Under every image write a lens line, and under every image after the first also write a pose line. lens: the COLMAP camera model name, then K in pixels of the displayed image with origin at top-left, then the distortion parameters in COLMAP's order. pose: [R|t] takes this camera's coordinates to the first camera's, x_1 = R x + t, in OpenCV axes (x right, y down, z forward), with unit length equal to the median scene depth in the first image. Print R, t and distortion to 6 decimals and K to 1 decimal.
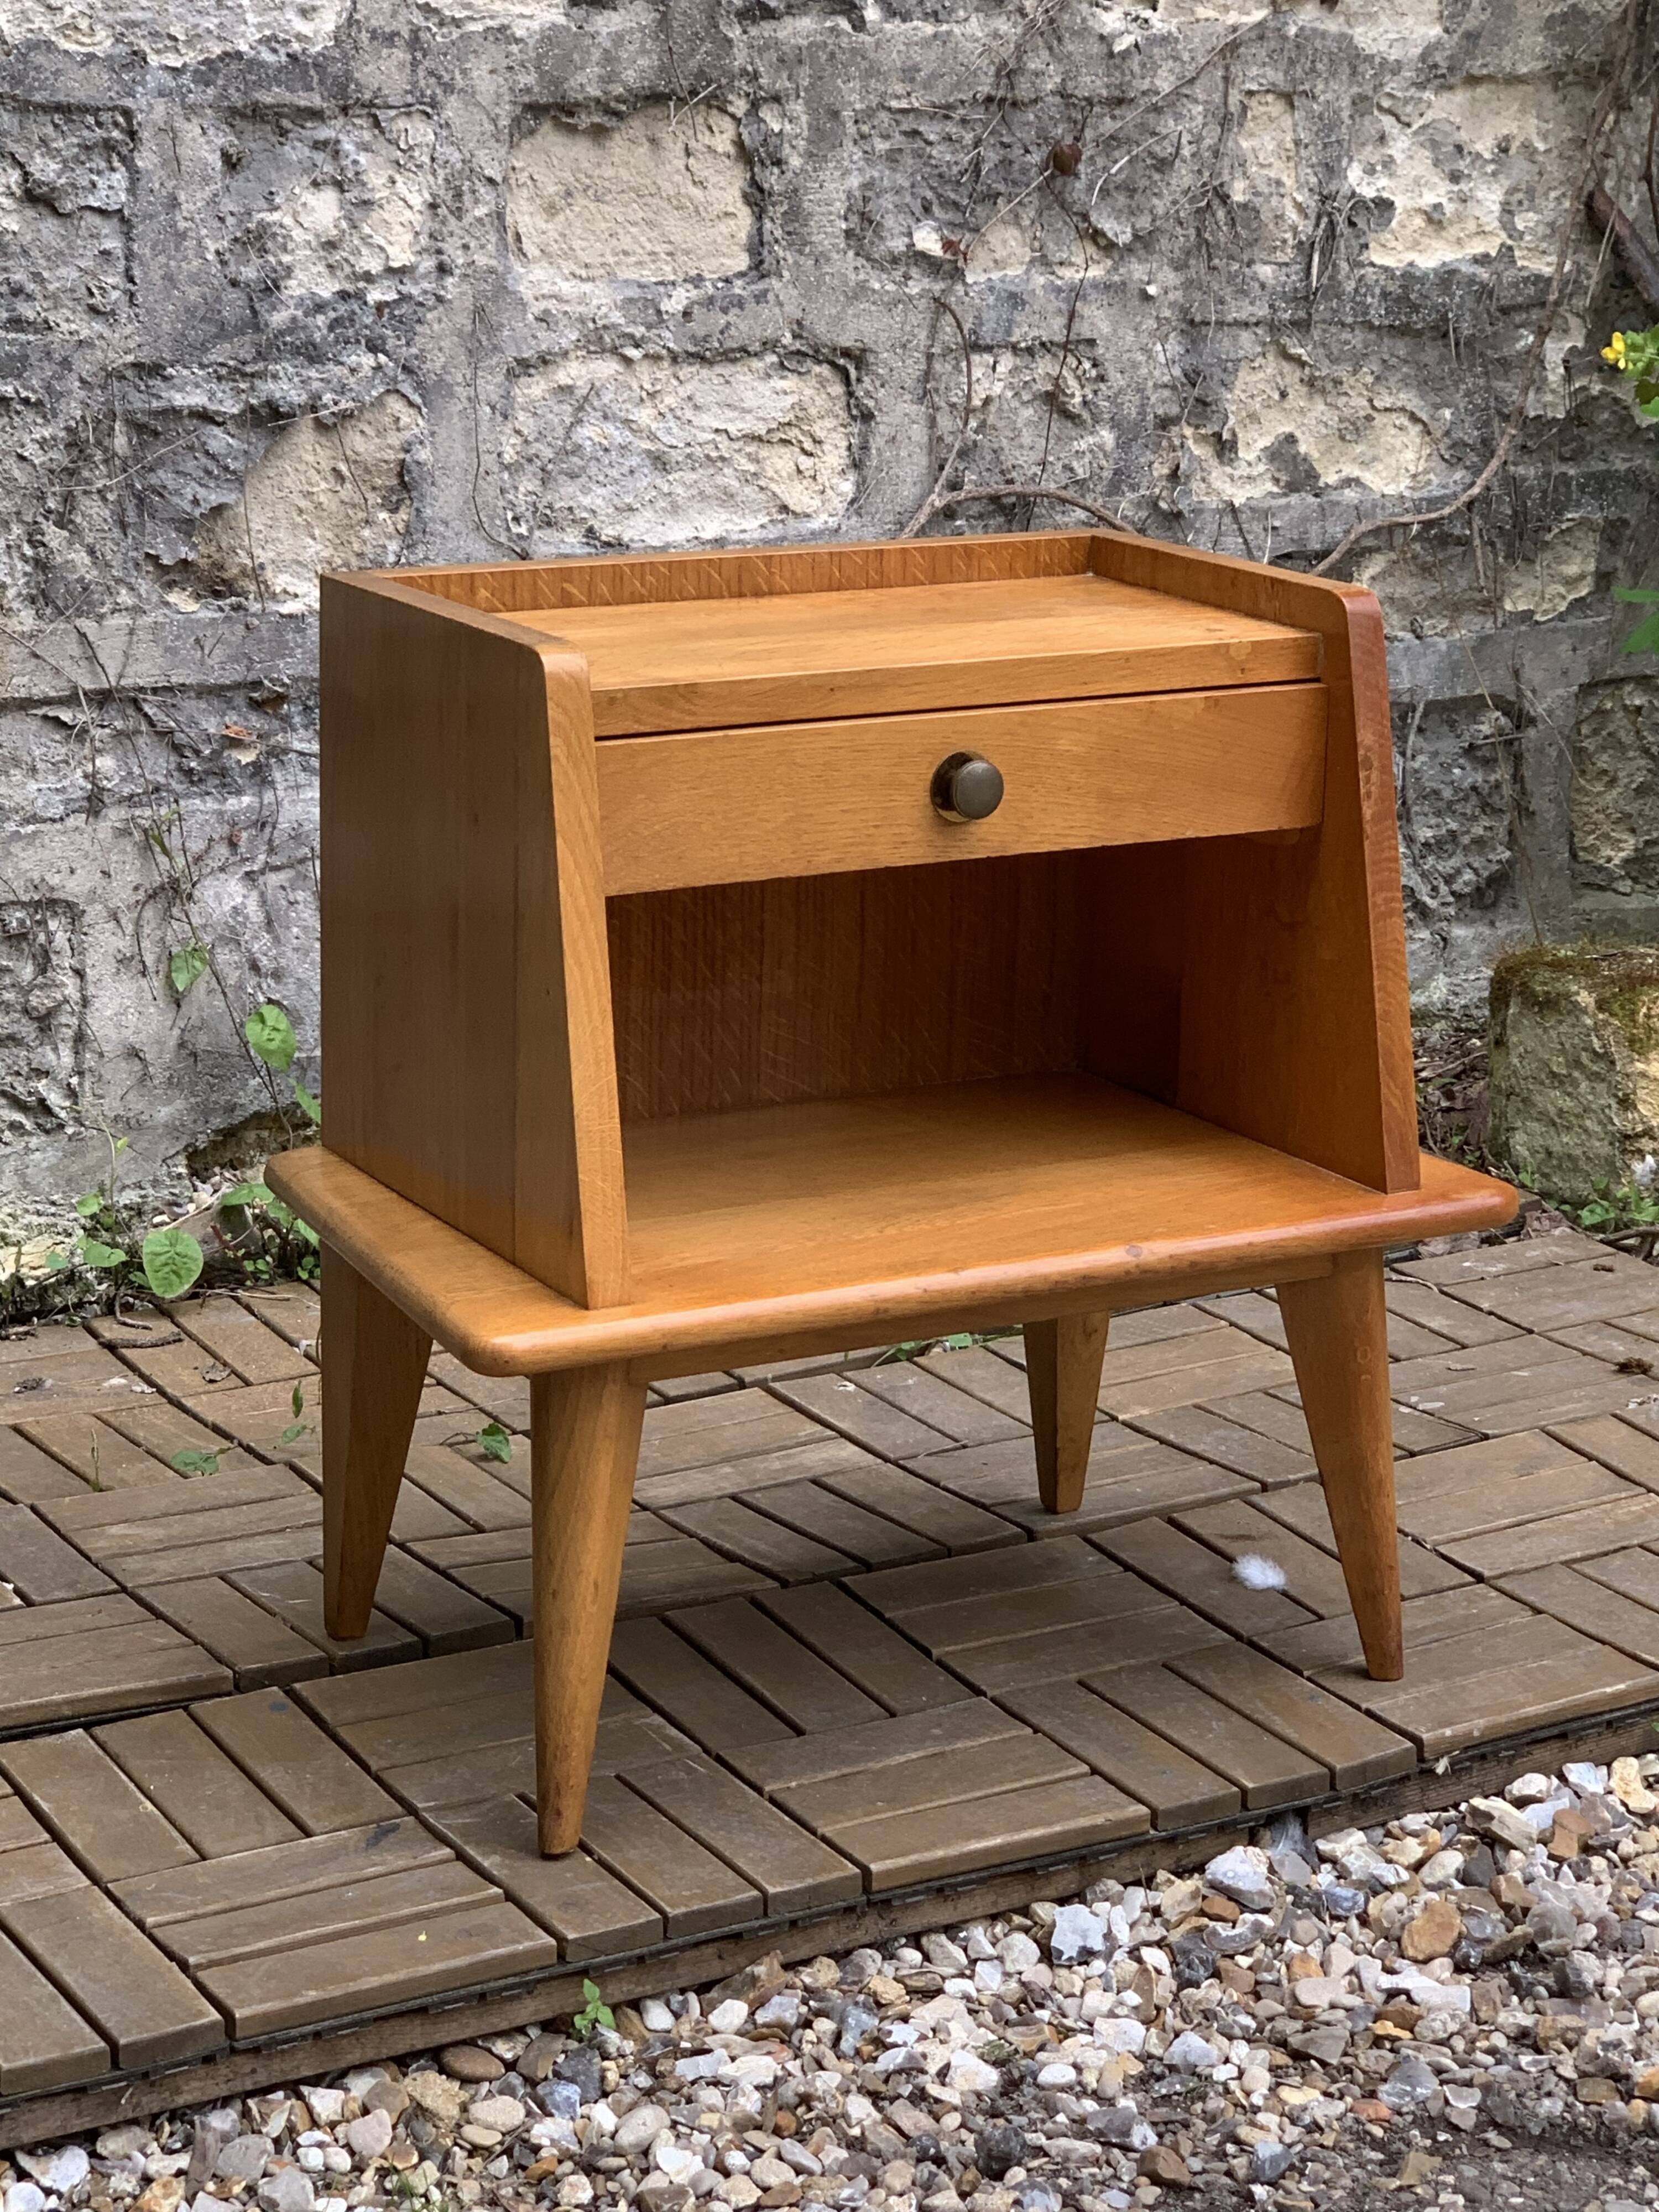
lens RADIAL K [[4612.1, 0, 827.4], [0, 4612.1, 1036.3], [0, 0, 1]] dist [0.034738, 0.000000]
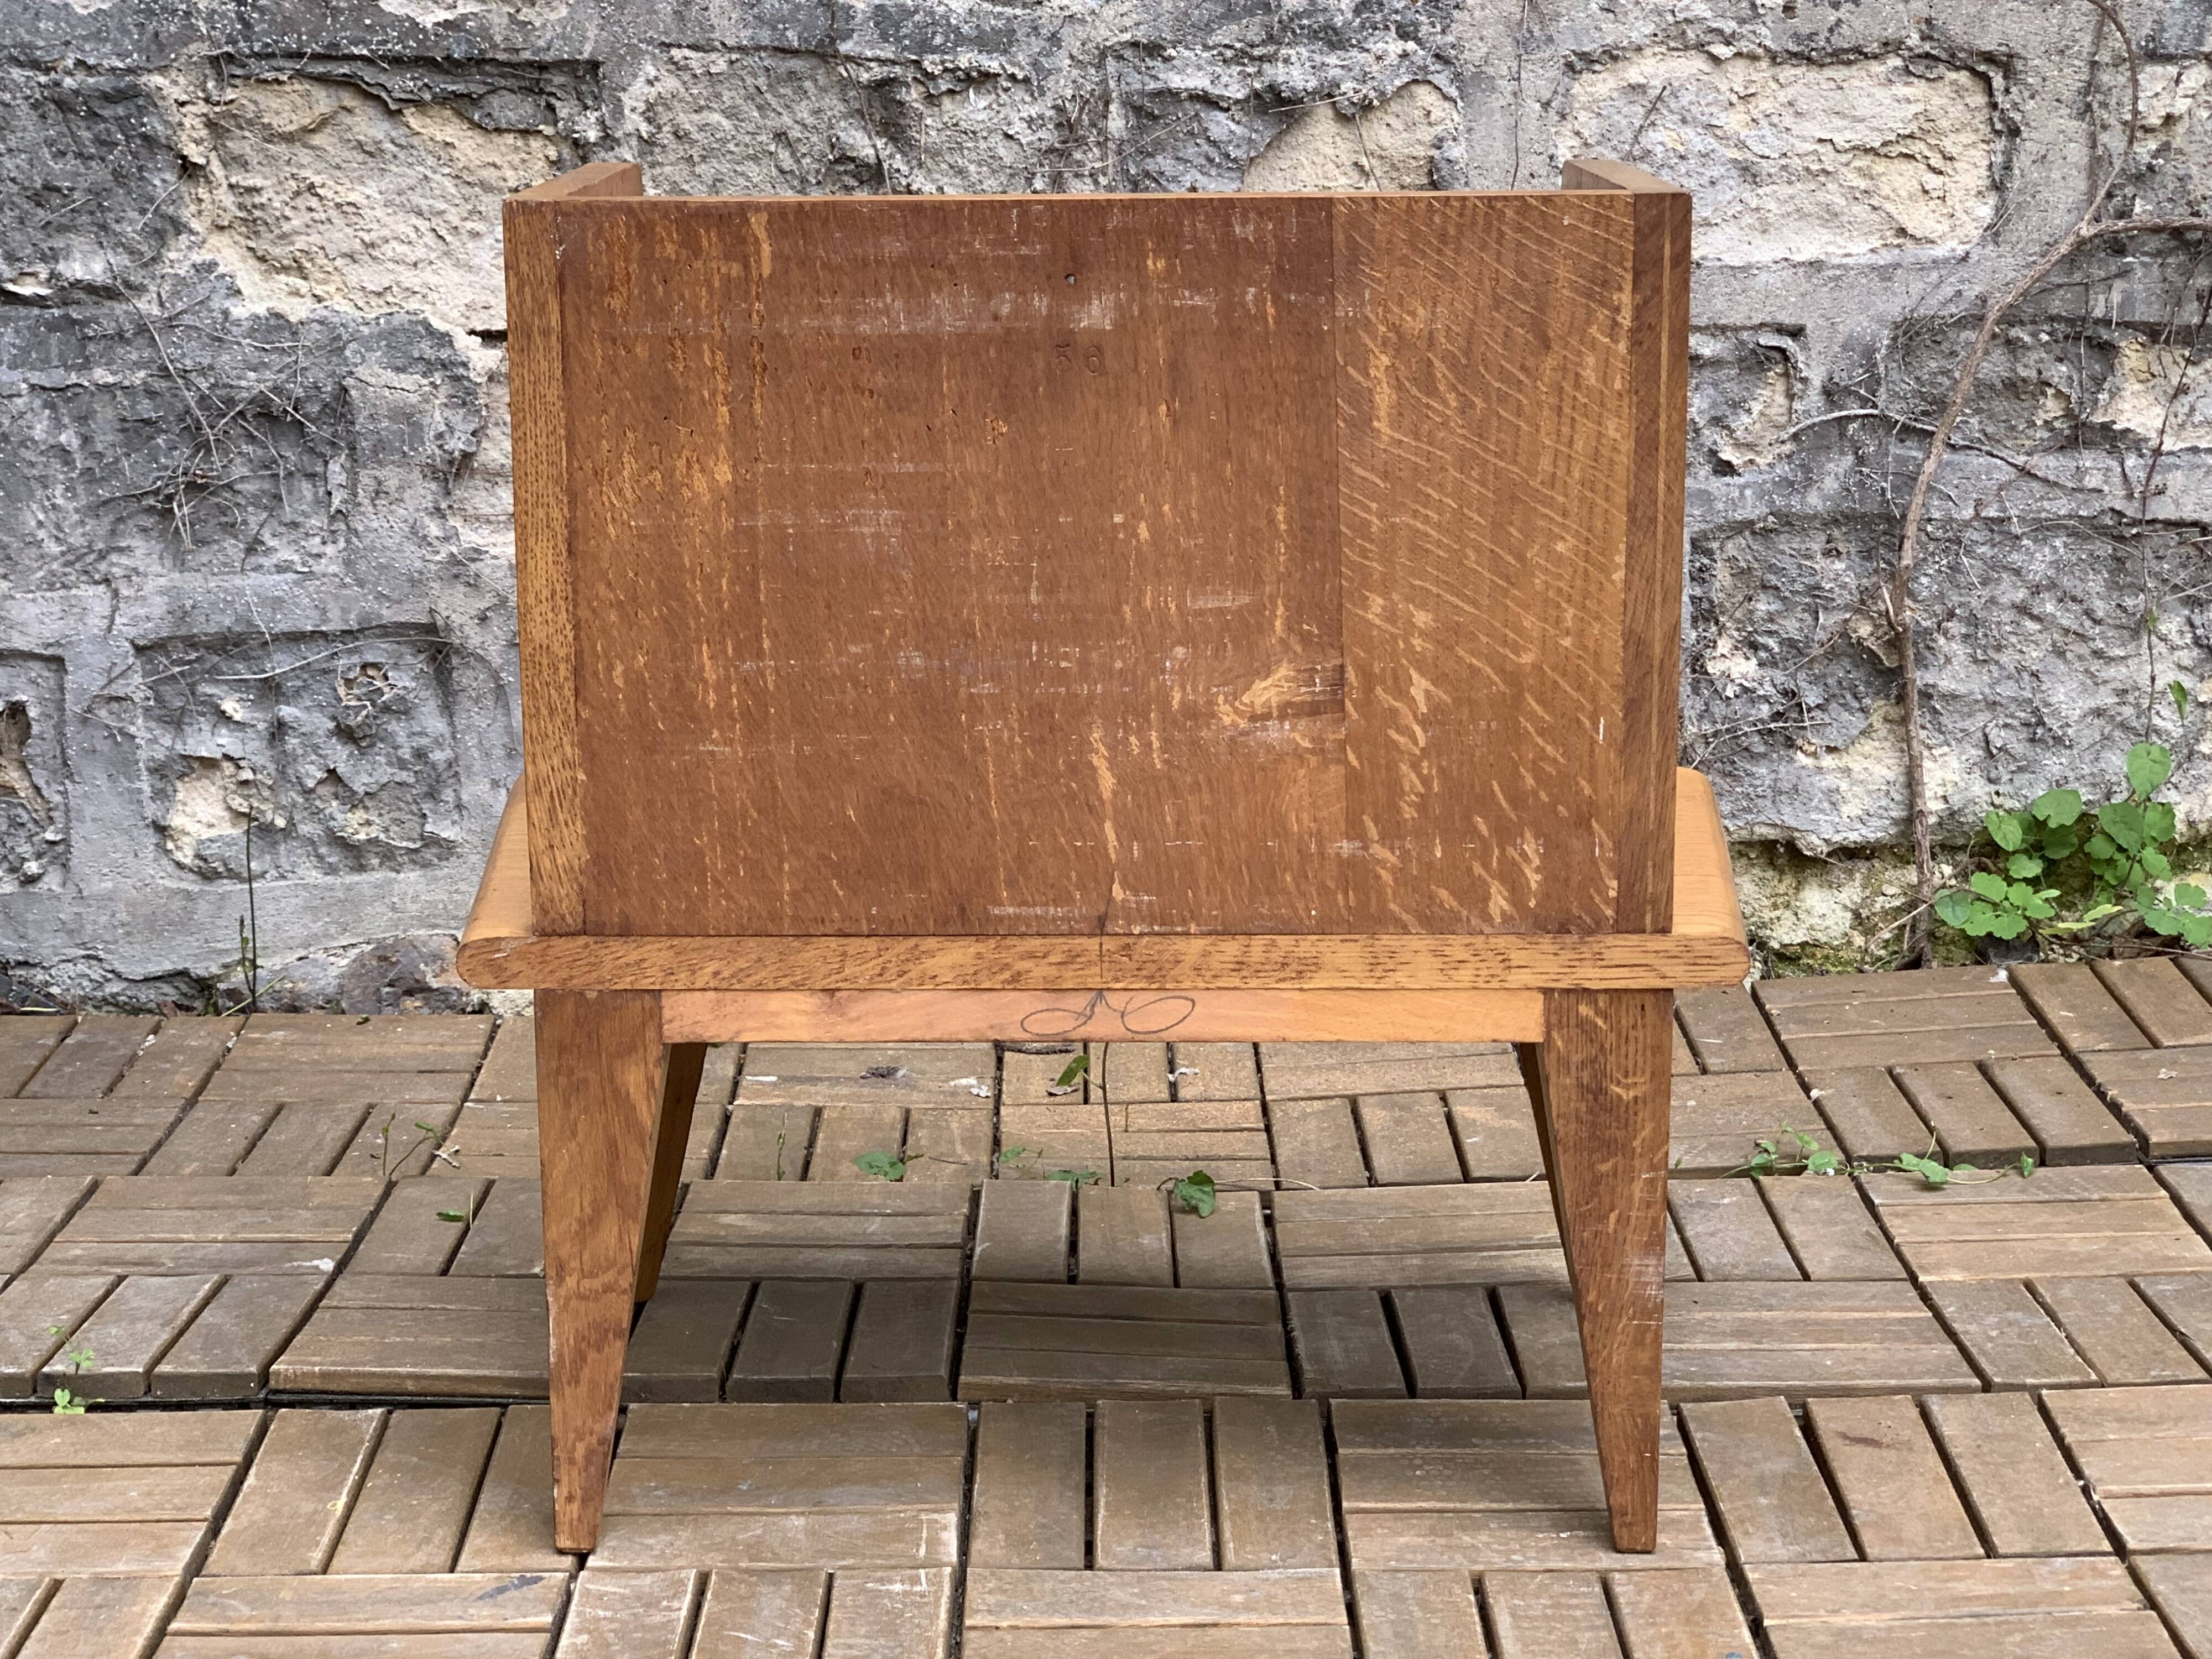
lens RADIAL K [[3728.1, 0, 1084.3], [0, 3728.1, 802.2], [0, 0, 1]] dist [0.066307, 0.000000]
pose [[0.866680, 0.096314, -0.489478, 0.237224], [-0.104832, 0.994439, 0.010056, 0.005921], [0.487725, 0.042597, 0.871958, 0.313371]]
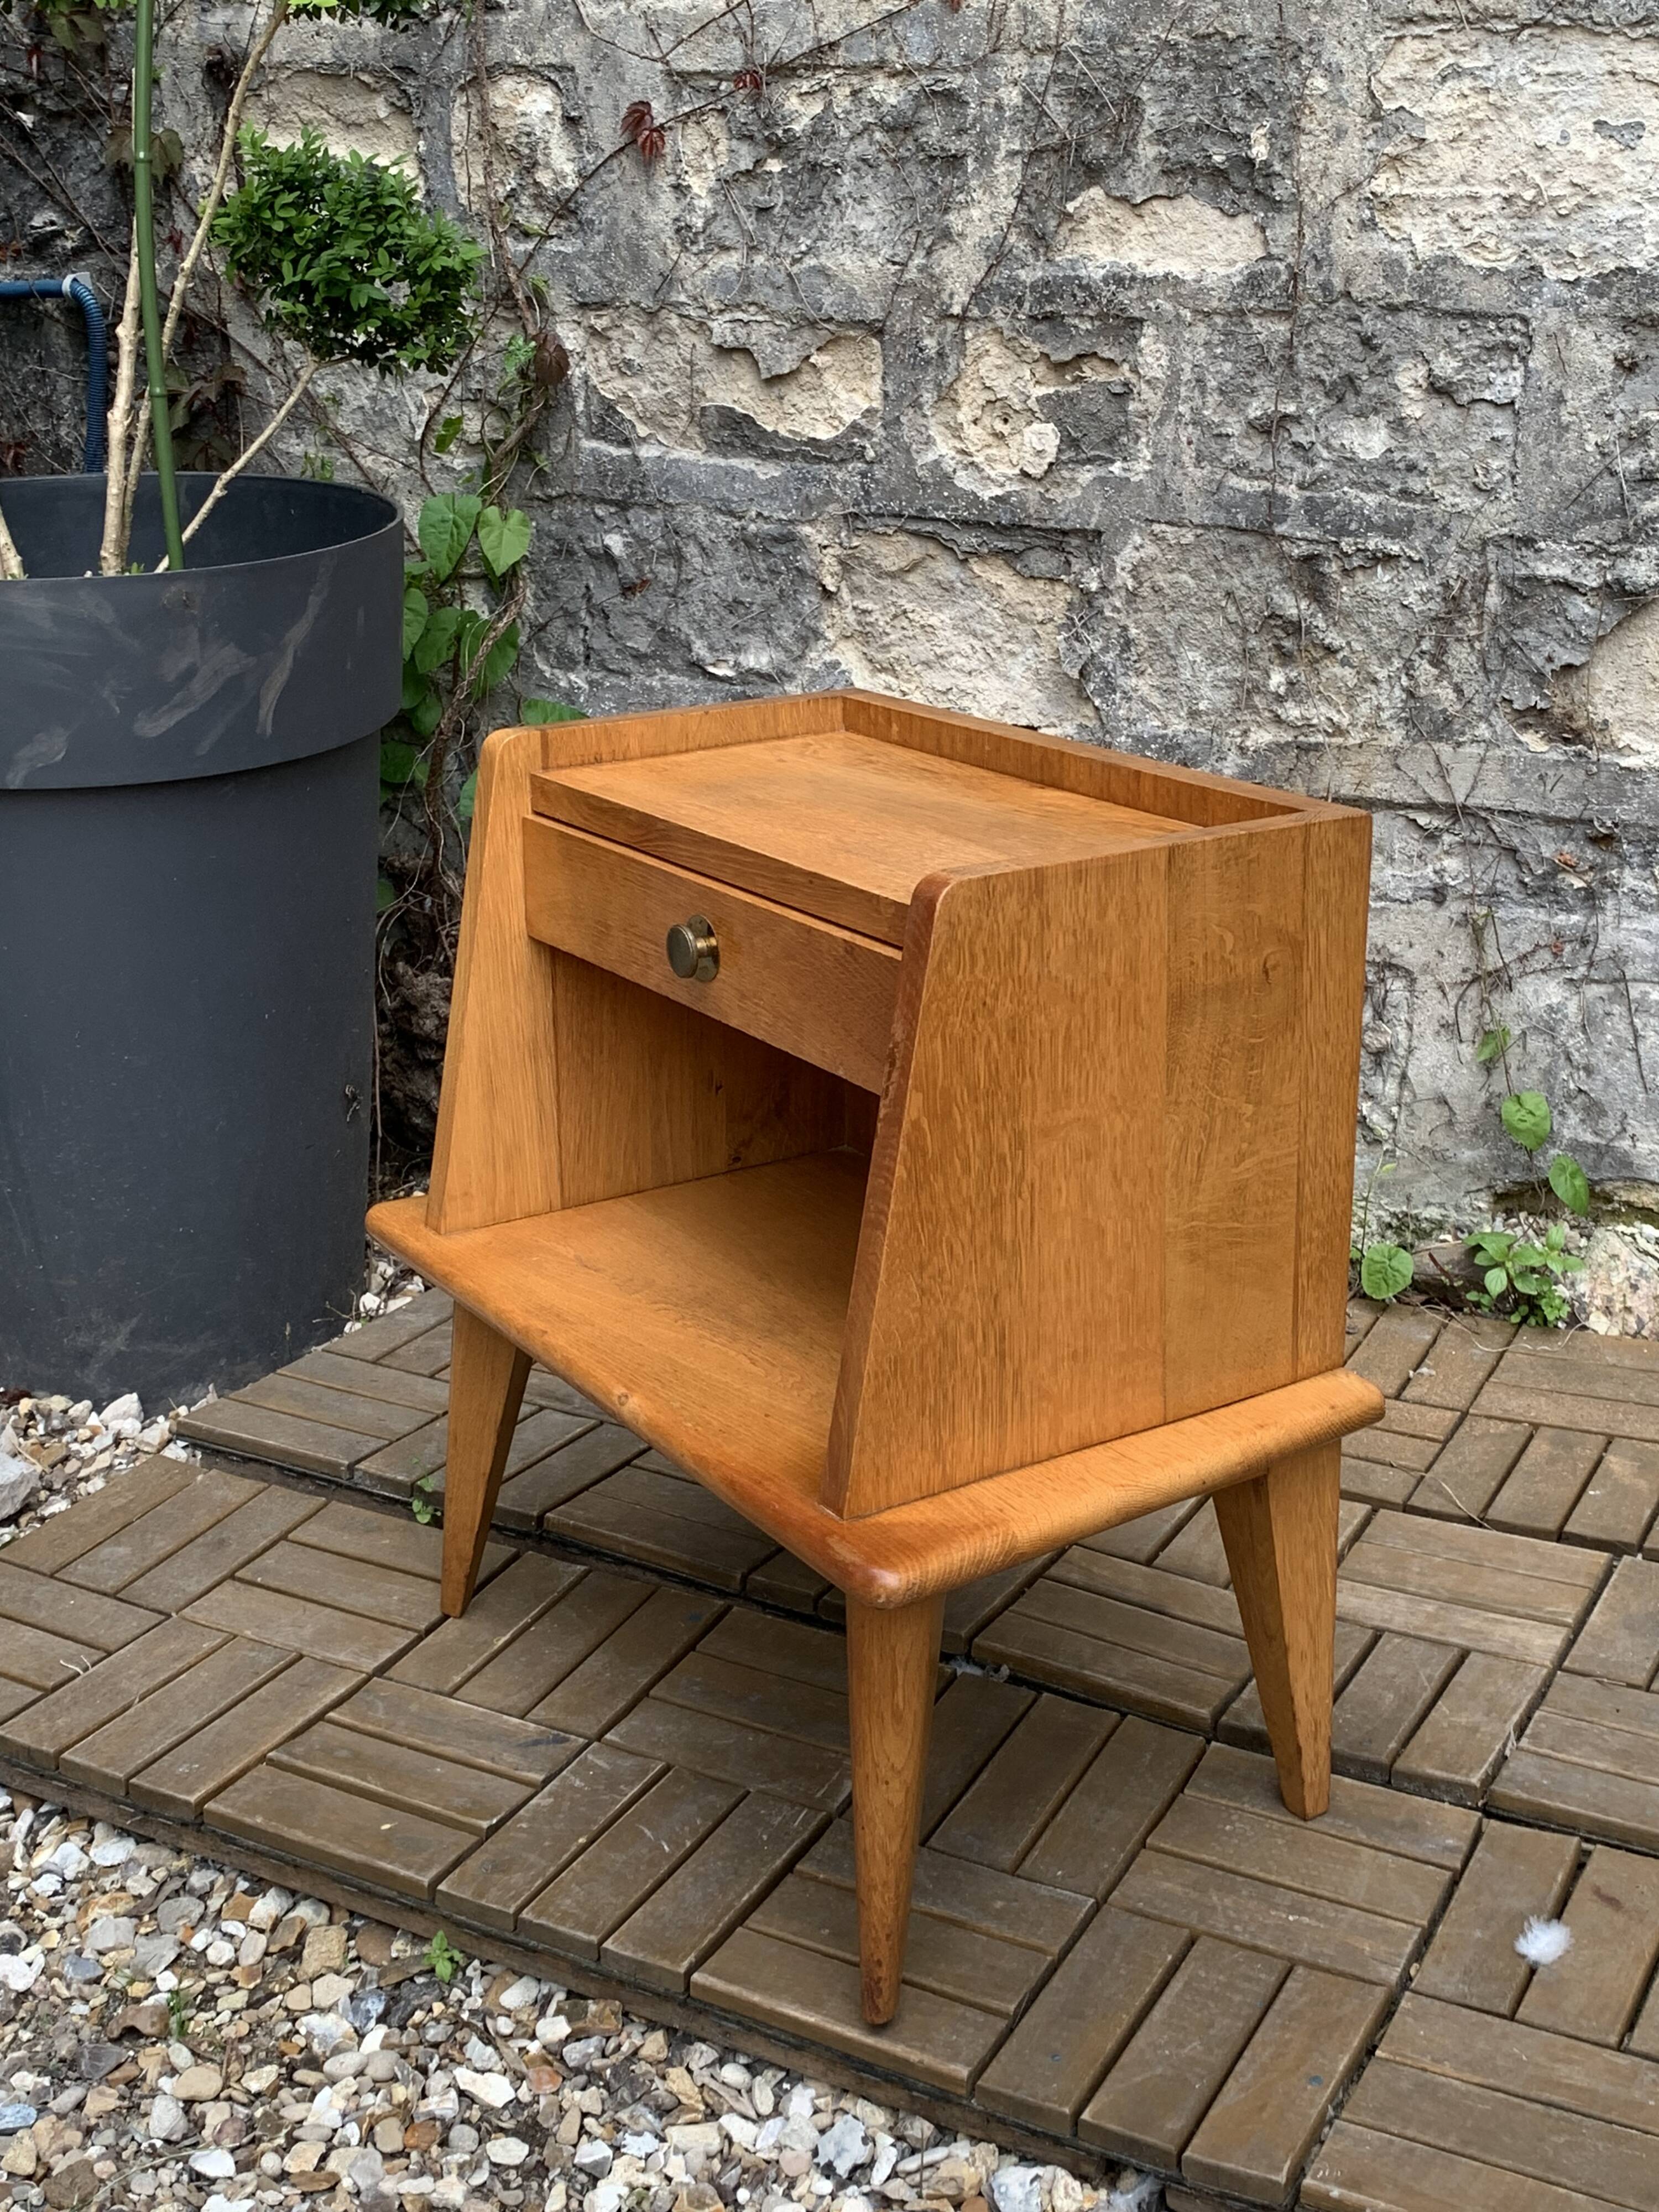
lens RADIAL K [[2663.3, 0, 813.7], [0, 2663.3, 1066.3], [0, 0, 1]] dist [0.074578, 0.000000]
pose [[0.520625, 0.250185, -0.816307, 0.345966], [-0.186862, 0.966312, 0.176982, -0.101352], [0.833086, 0.060396, 0.549836, 0.476449]]
